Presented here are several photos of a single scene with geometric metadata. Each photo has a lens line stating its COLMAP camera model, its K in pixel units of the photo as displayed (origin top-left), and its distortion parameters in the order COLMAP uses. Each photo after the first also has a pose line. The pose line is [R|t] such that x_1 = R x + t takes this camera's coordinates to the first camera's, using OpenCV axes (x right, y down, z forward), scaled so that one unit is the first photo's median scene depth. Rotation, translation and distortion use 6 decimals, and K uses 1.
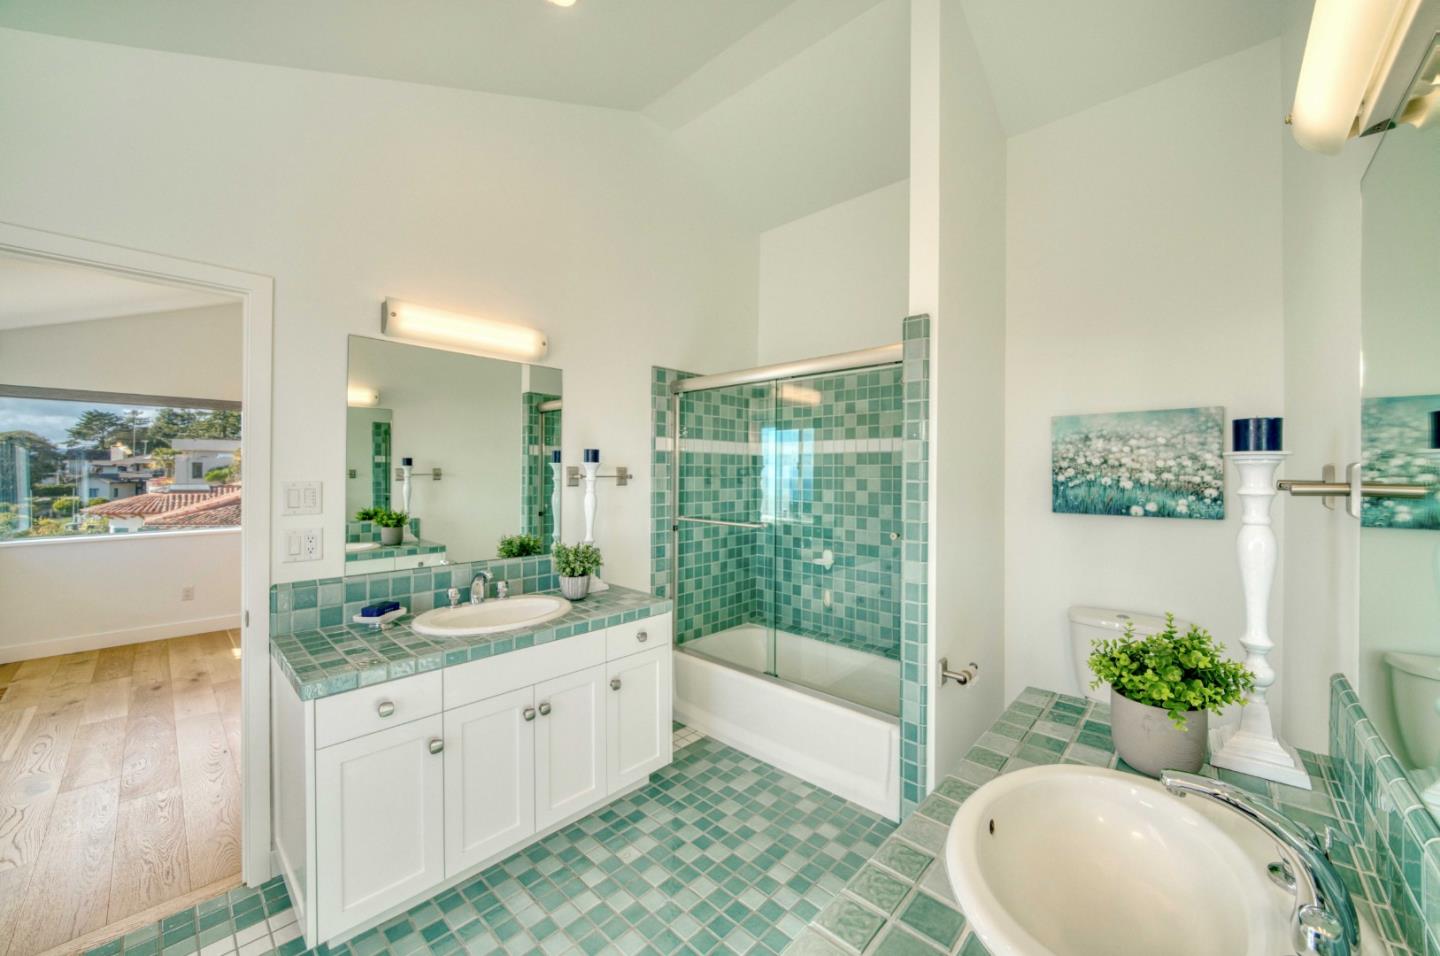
lens RADIAL K [[525.3, 0, 715.0], [0, 525.3, 471.5], [0, 0, 1]] dist [-0.015035, 0.000317]
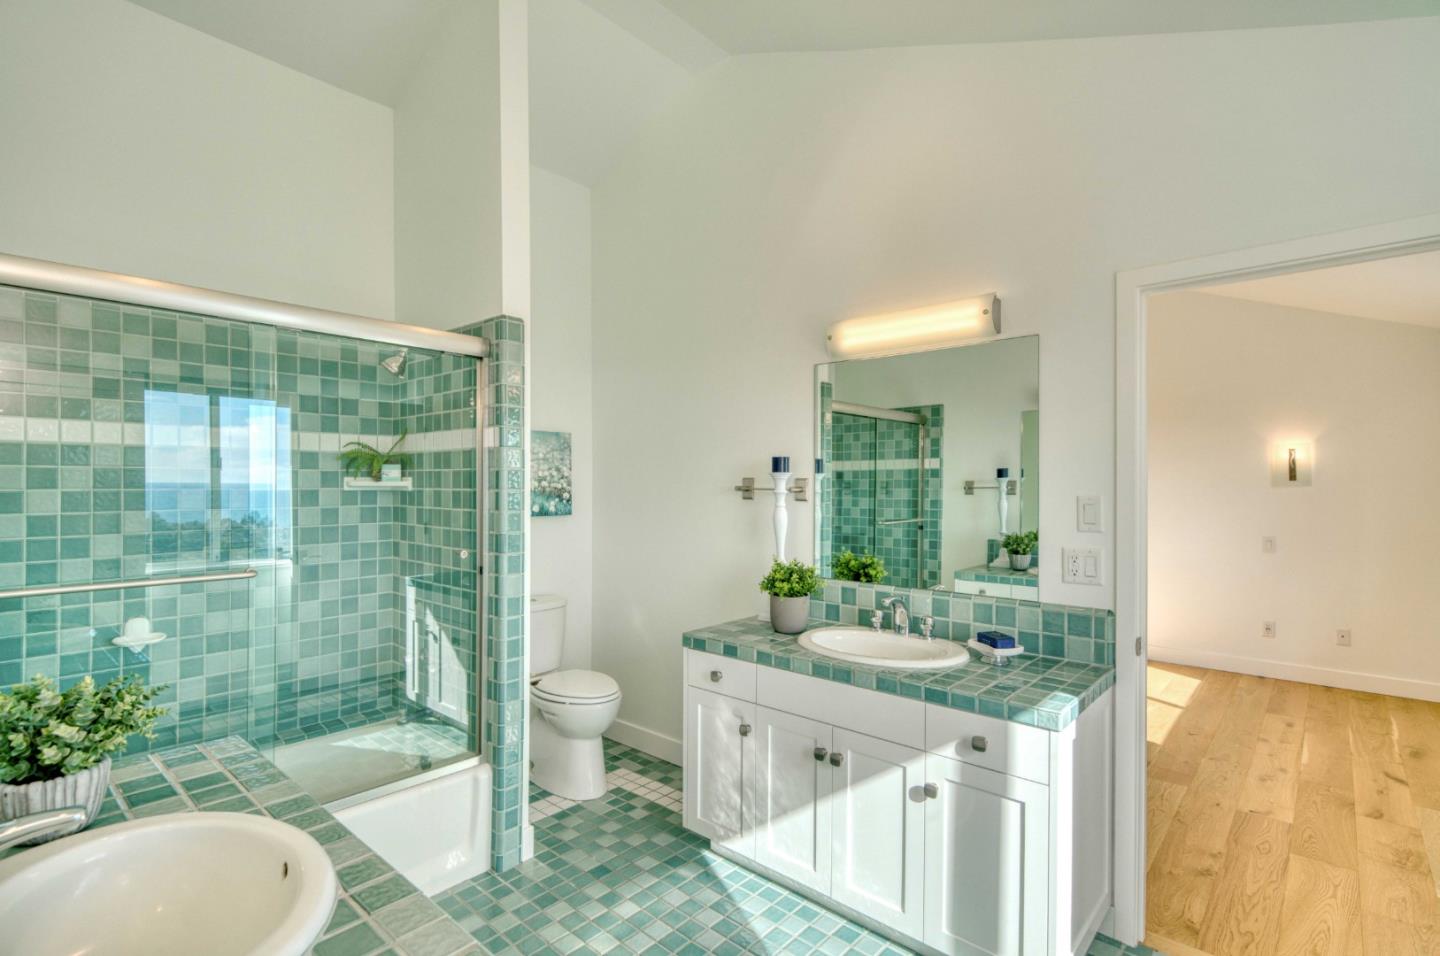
lens RADIAL K [[691.4, 0, 717.7], [0, 691.4, 485.0], [0, 0, 1]] dist [0.006518, 0.000302]
pose [[-0.028040, -0.008298, 0.999572, -0.236989], [-0.006499, 0.999946, 0.008119, -0.001191], [-0.999586, -0.006269, -0.028092, 0.176785]]
